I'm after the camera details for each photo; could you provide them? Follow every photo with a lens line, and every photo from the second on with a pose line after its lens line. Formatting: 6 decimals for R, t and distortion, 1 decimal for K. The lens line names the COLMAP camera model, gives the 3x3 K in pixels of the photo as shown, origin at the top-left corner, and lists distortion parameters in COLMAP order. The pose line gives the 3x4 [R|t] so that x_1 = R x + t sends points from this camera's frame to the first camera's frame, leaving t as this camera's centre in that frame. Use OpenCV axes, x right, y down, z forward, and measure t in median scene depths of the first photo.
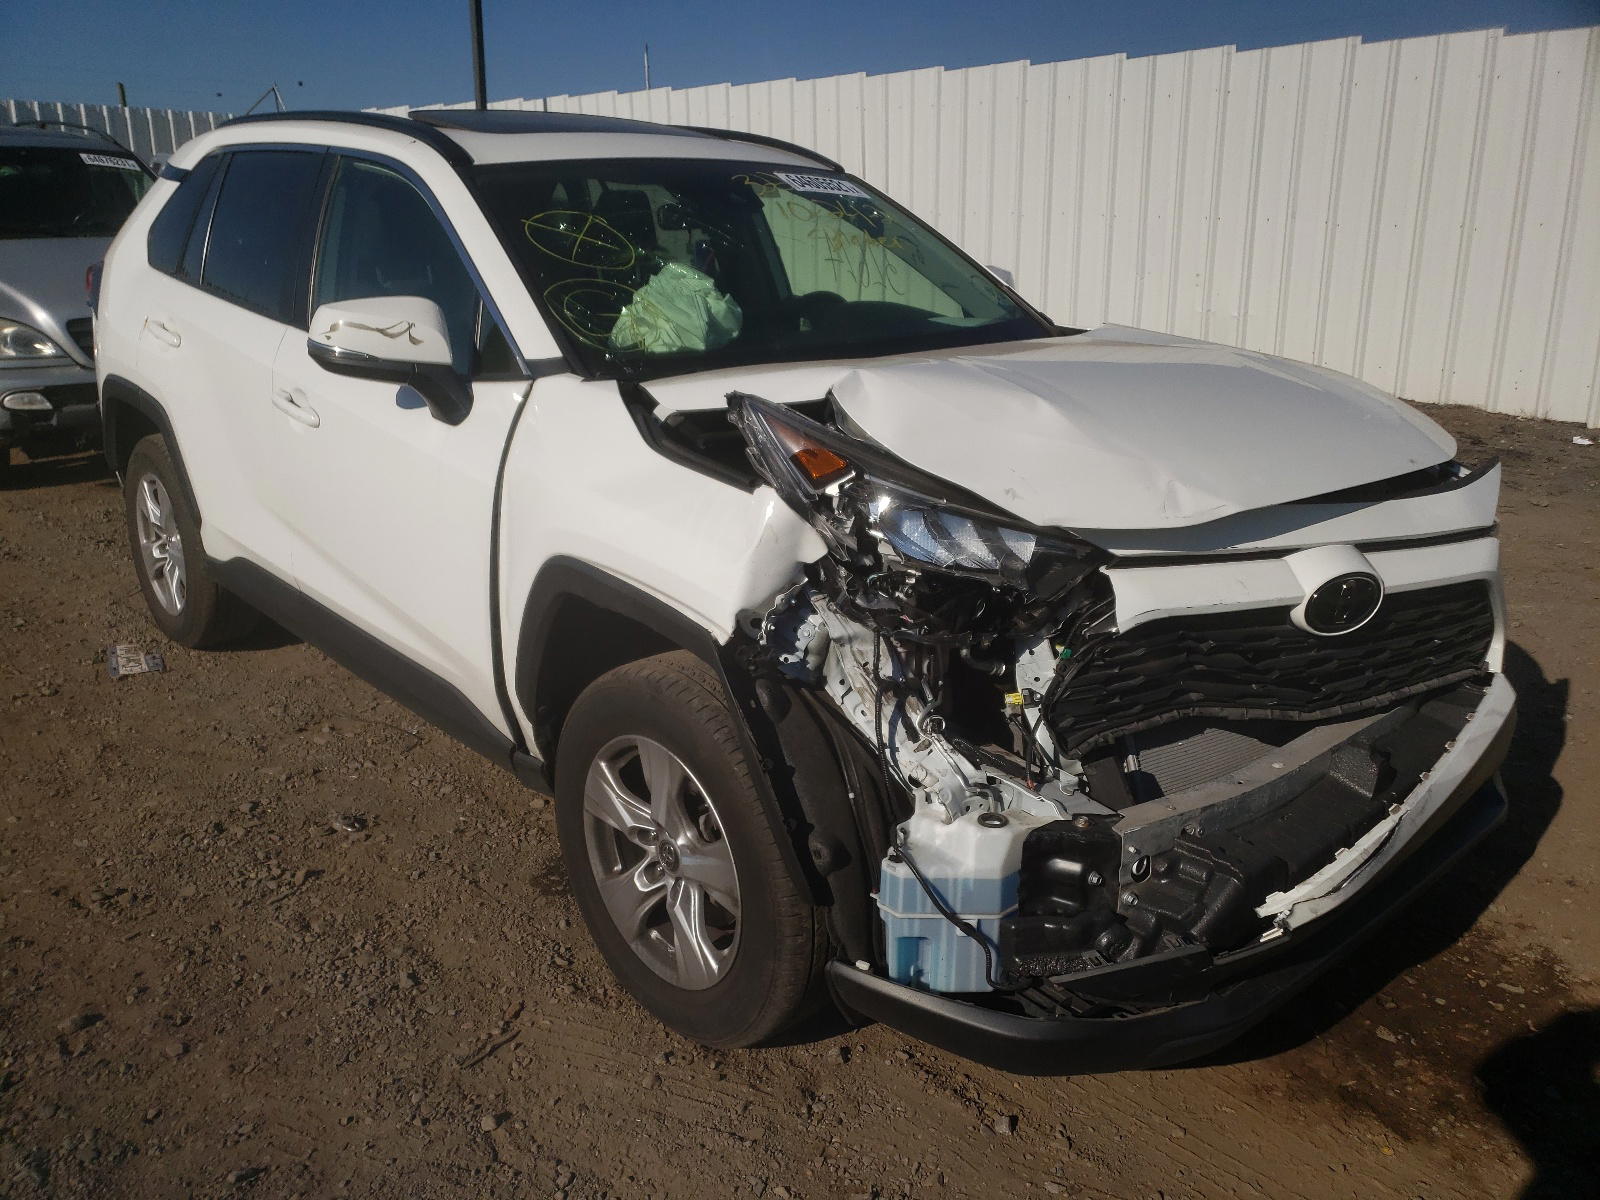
lens RADIAL K [[1294.3, 0, 800.0], [0, 1294.3, 600.0], [0, 0, 1]] dist [0.038996, 0.000245]
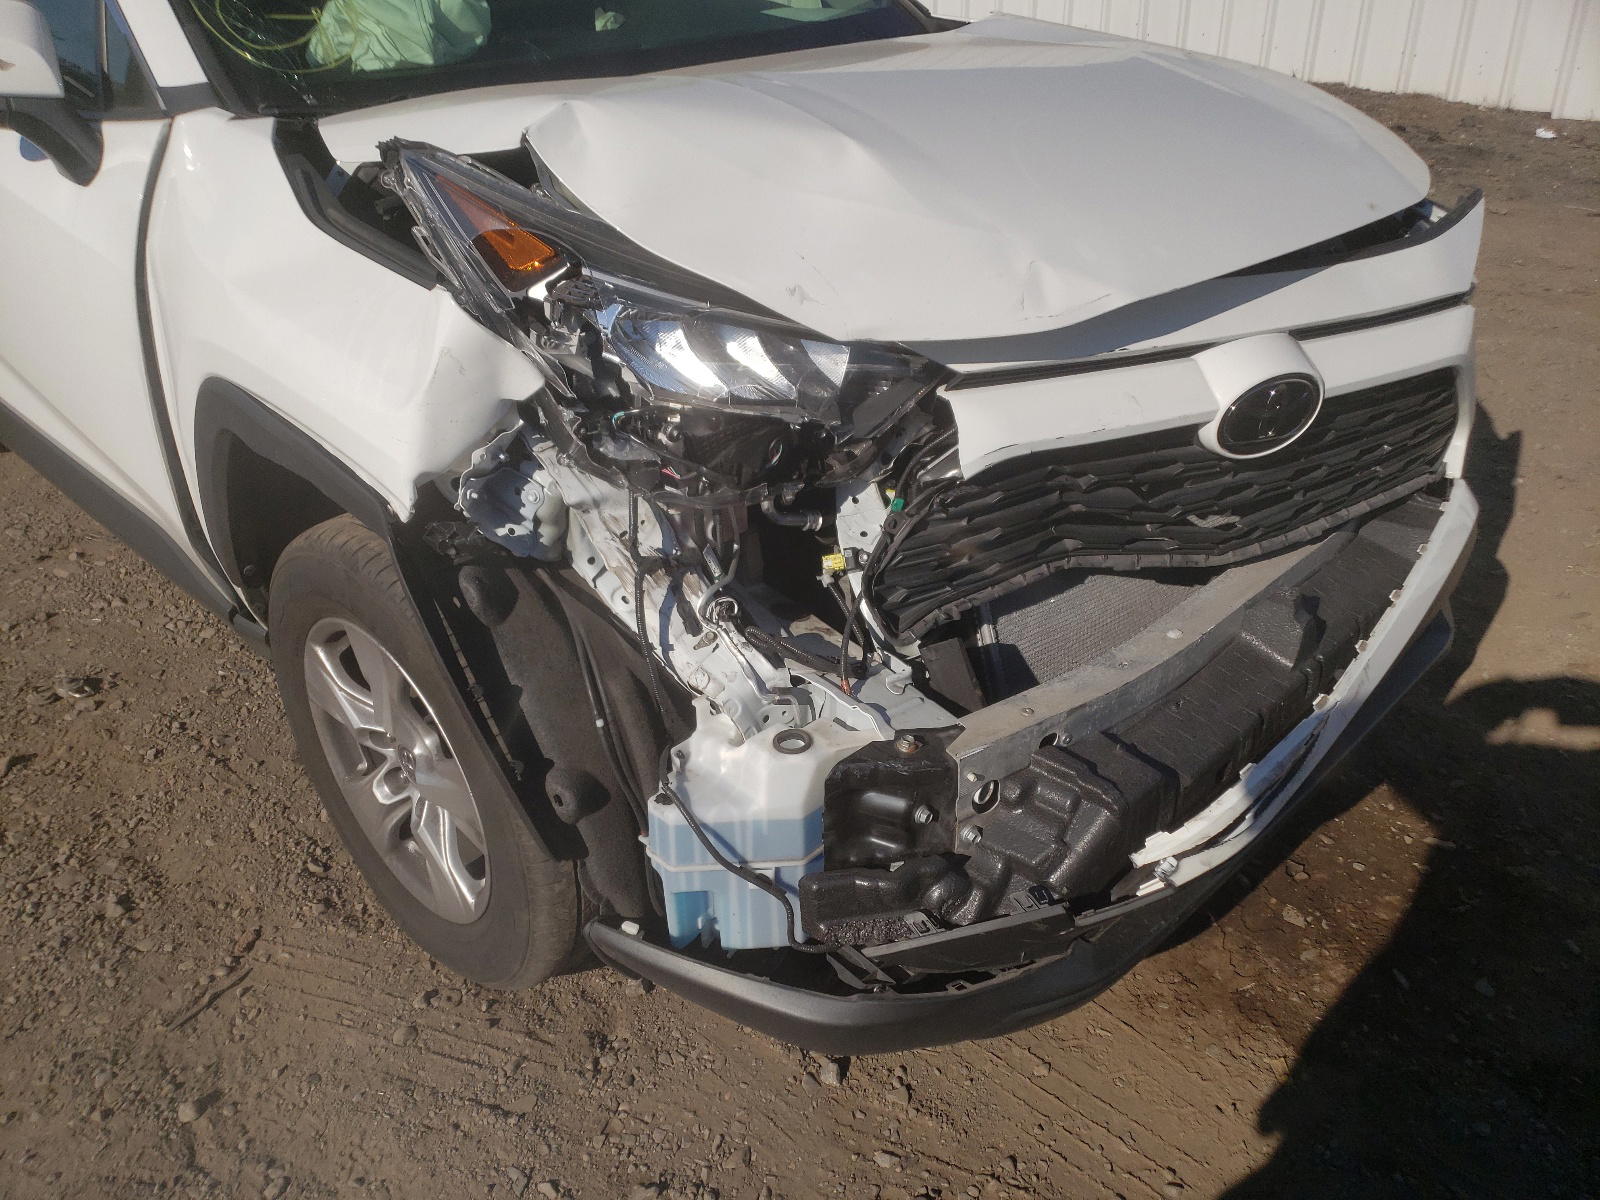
lens RADIAL K [[1171.5, 0, 836.5], [0, 1171.5, 560.5], [0, 0, 1]] dist [0.089896, -0.096291]
pose [[0.998513, -0.042013, 0.034750, 0.143706], [0.033229, 0.974239, 0.223057, -0.076990], [-0.043226, -0.221571, 0.974186, 0.333906]]
